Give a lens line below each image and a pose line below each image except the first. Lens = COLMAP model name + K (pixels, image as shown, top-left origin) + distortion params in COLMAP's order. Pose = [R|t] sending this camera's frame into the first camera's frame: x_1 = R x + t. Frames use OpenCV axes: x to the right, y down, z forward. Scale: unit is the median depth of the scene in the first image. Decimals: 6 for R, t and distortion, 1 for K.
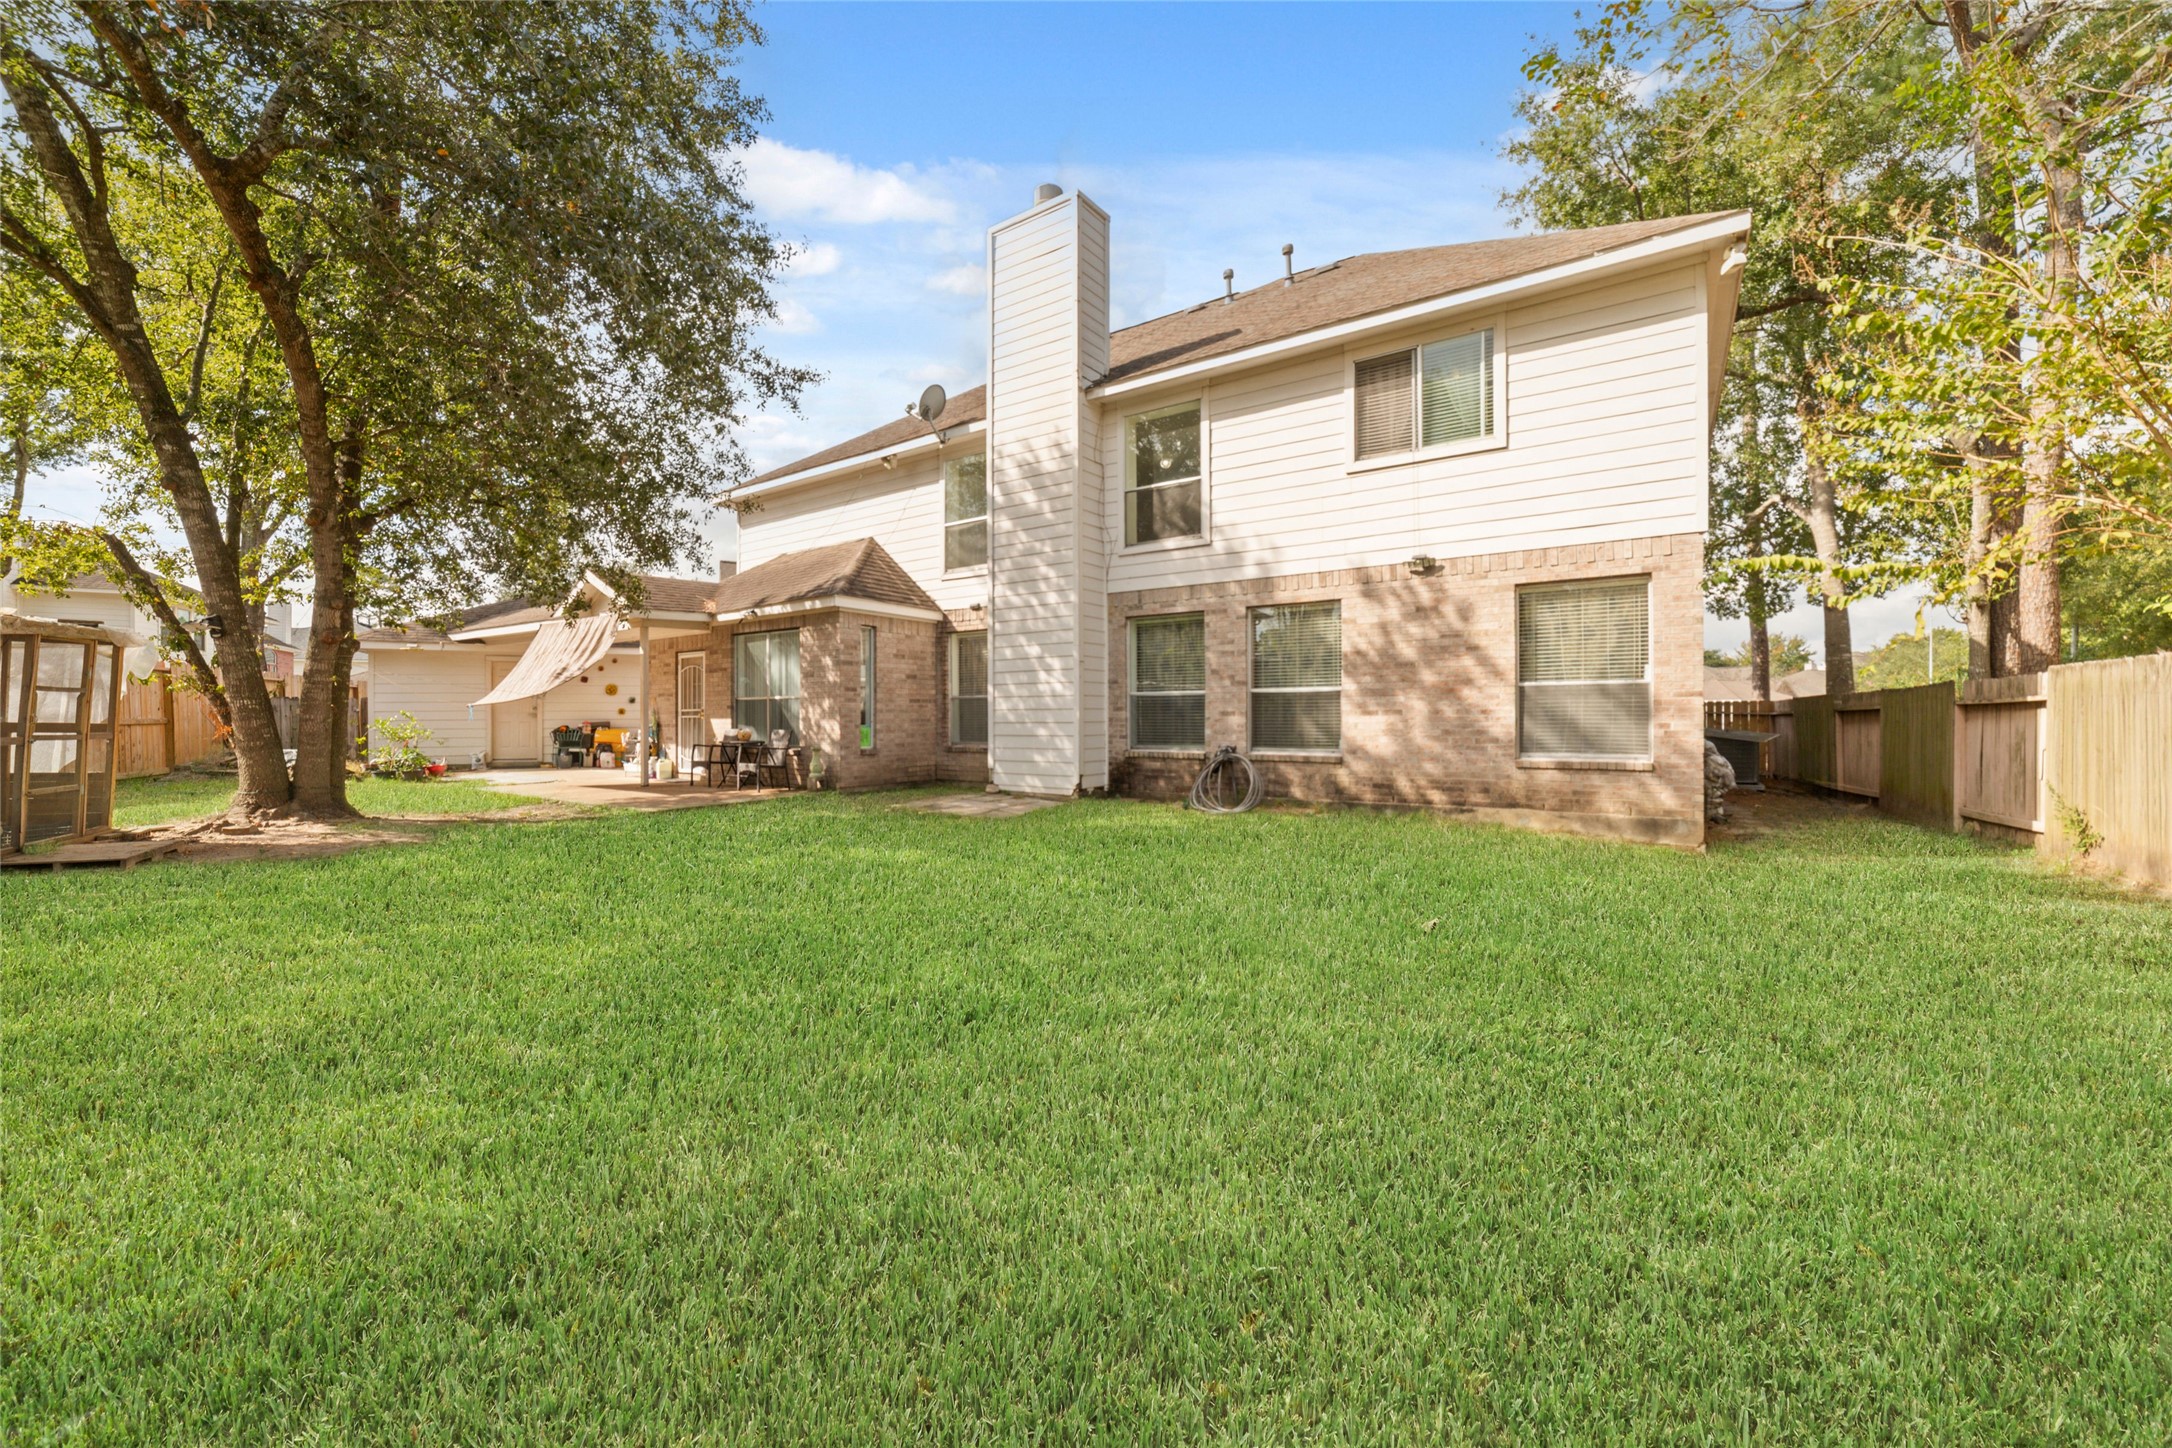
lens RADIAL K [[821.6, 0, 1094.2], [0, 821.6, 721.6], [0, 0, 1]] dist [-0.006319, 0.001622]
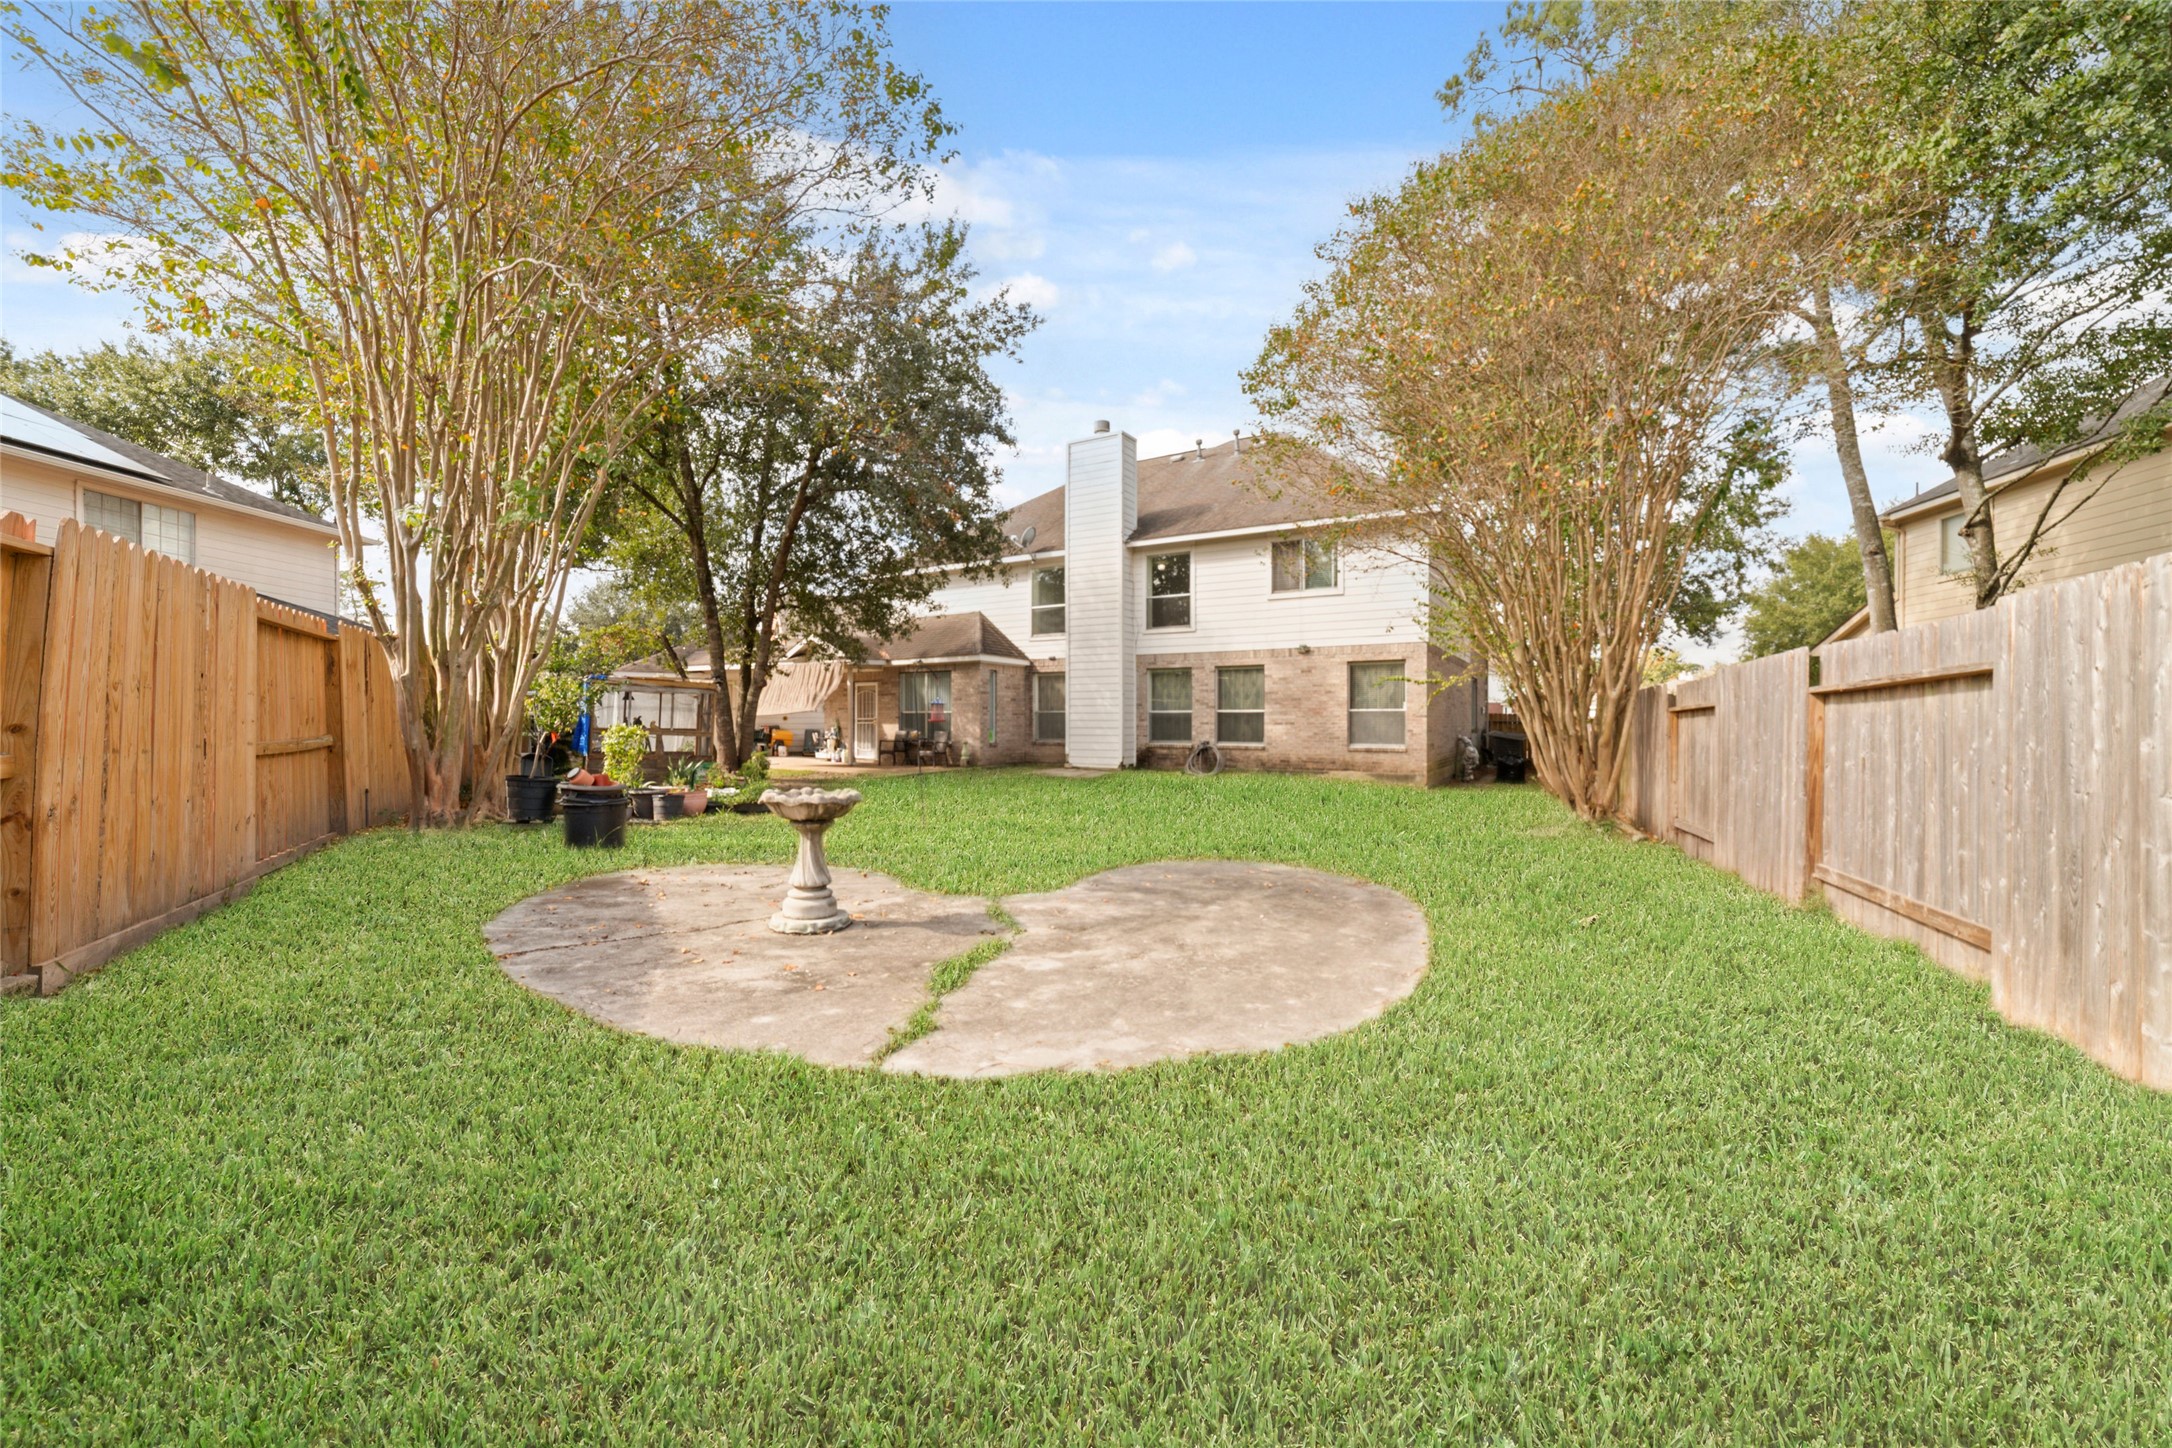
lens RADIAL K [[821.6, 0, 1079.0], [0, 821.6, 726.2], [0, 0, 1]] dist [-0.006319, 0.001622]
pose [[0.998585, 0.000572, 0.053173, -0.201123], [-0.001135, 0.999944, 0.010559, -0.020955], [-0.053164, -0.010604, 0.998529, -0.768717]]
